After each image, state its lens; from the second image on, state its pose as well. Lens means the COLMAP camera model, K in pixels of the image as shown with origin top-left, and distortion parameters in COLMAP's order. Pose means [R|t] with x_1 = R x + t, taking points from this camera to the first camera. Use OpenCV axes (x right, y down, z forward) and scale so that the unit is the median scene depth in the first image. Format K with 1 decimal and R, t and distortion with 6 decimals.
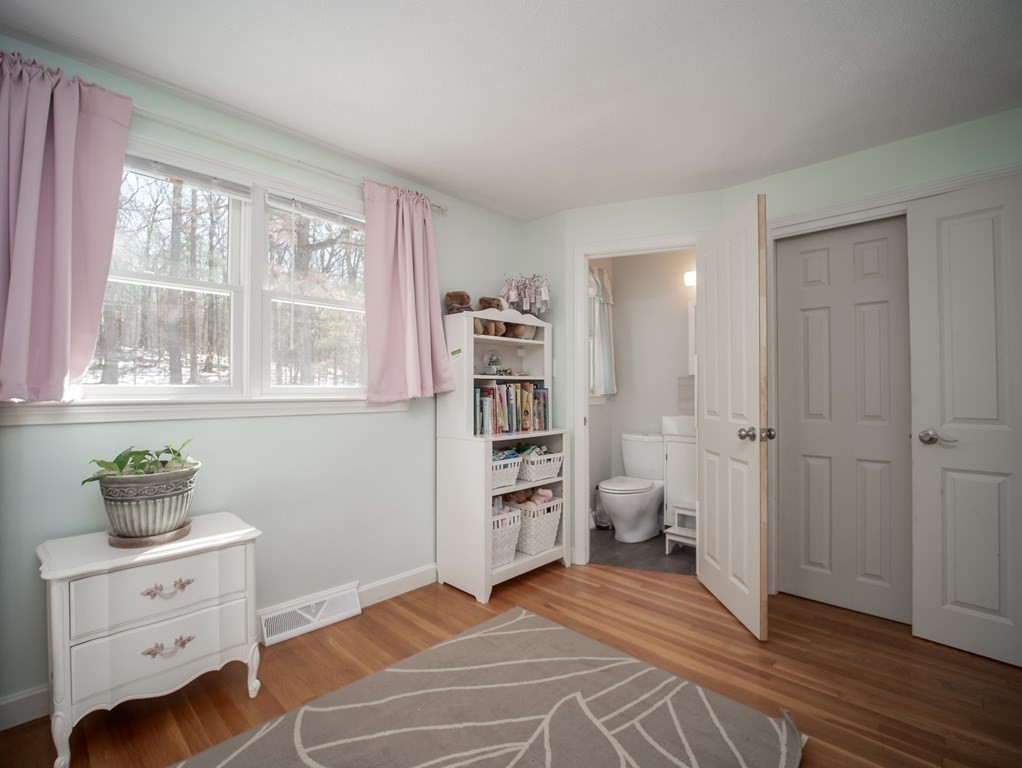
lens RADIAL K [[477.6, 0, 506.7], [0, 477.6, 383.4], [0, 0, 1]] dist [-0.018426, -0.000331]
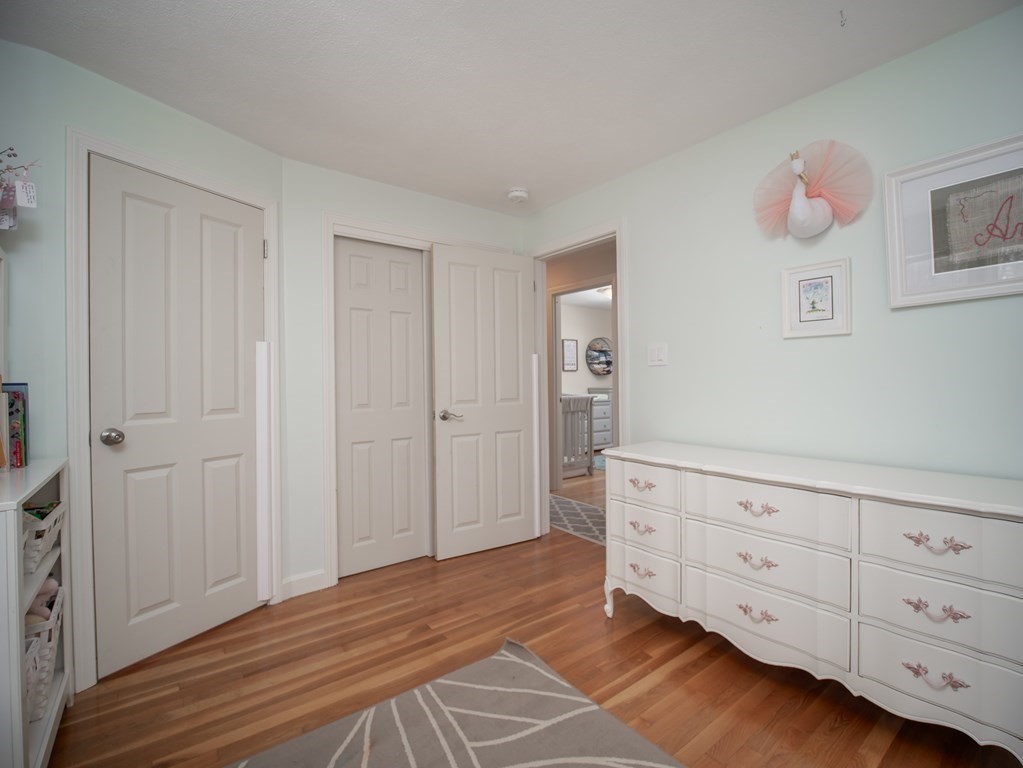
lens RADIAL K [[469.3, 0, 503.9], [0, 469.3, 379.8], [0, 0, 1]] dist [-0.017792, -0.000736]
pose [[0.155574, -0.001278, 0.987823, -0.415982], [-0.002458, 0.999996, 0.001680, 0.006061], [-0.987821, -0.002689, 0.155570, 0.548968]]
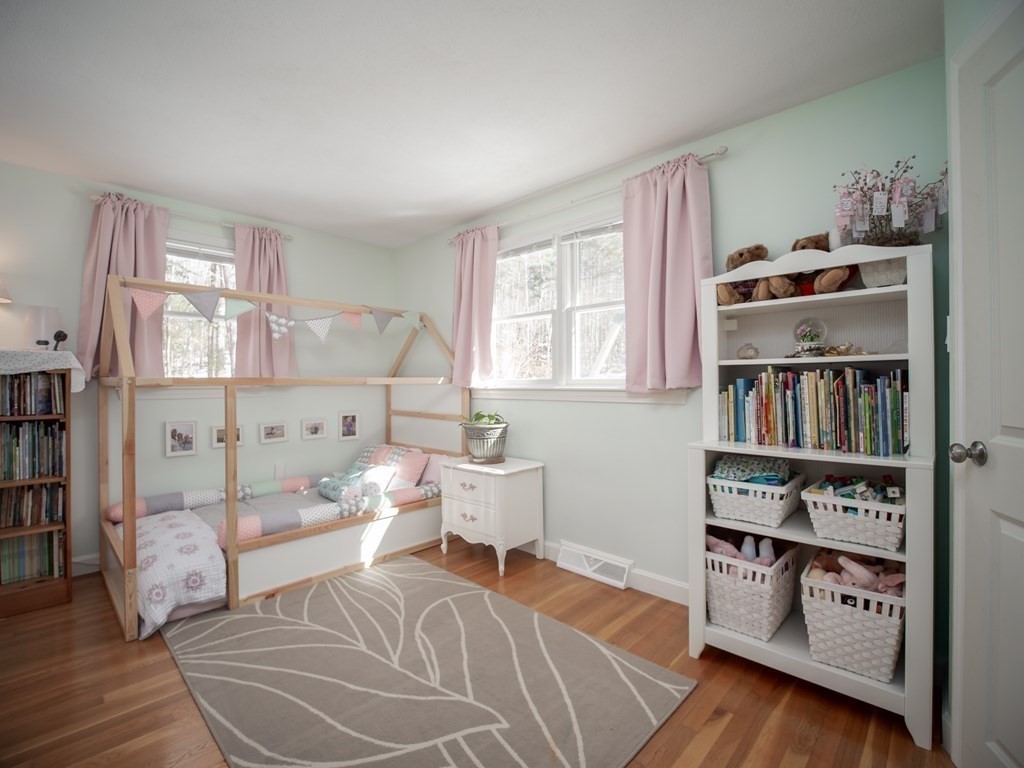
lens RADIAL K [[468.3, 0, 506.6], [0, 468.3, 381.5], [0, 0, 1]] dist [-0.018695, -0.001182]
pose [[-0.000582, -0.001642, -0.999998, 0.765264], [0.017385, 0.999847, -0.001652, 0.012418], [0.999849, -0.017386, -0.000554, 0.764304]]
